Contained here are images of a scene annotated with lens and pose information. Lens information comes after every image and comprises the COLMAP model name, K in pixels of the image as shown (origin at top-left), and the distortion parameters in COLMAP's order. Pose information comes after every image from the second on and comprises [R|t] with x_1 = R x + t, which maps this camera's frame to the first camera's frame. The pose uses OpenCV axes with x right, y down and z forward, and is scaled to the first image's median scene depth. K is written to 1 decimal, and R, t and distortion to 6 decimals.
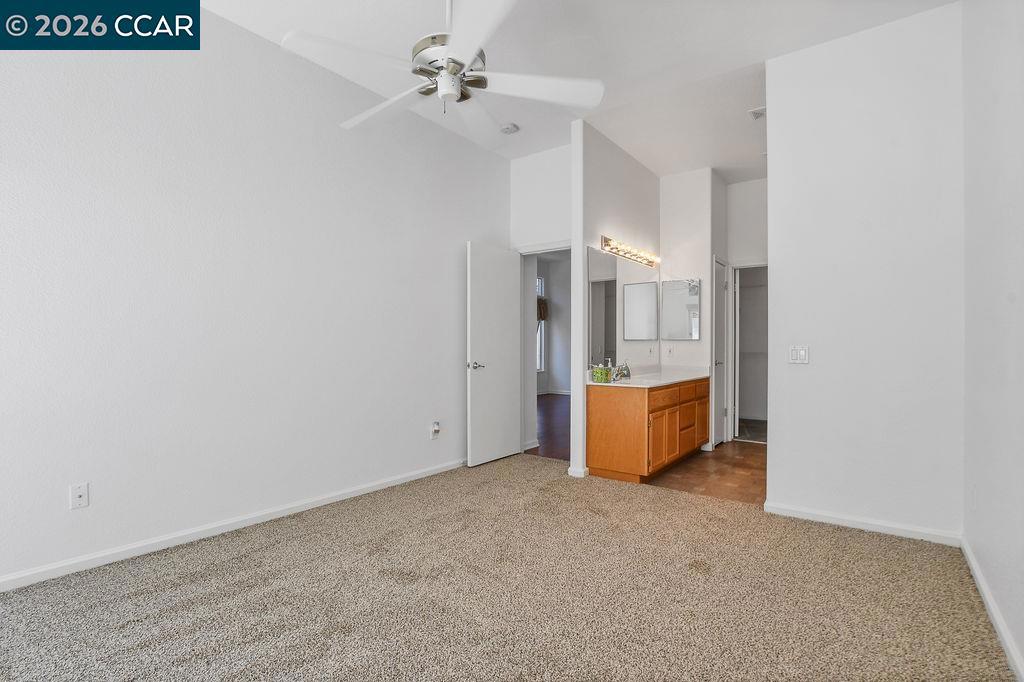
lens RADIAL K [[481.1, 0, 508.1], [0, 481.1, 346.4], [0, 0, 1]] dist [-0.023820, -0.000732]
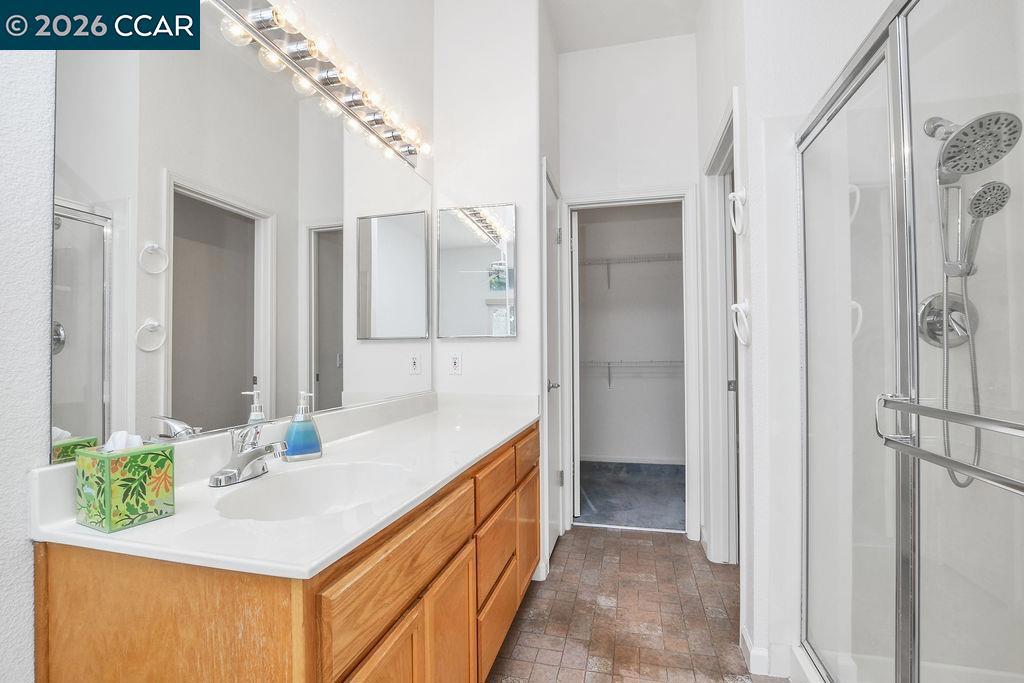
lens RADIAL K [[481.1, 0, 508.1], [0, 481.1, 346.9], [0, 0, 1]] dist [-0.023820, -0.000732]
pose [[0.921893, -0.003049, 0.387432, 0.207263], [0.006376, 0.999953, -0.007302, -0.001207], [-0.387391, 0.009202, 0.921870, 0.562459]]
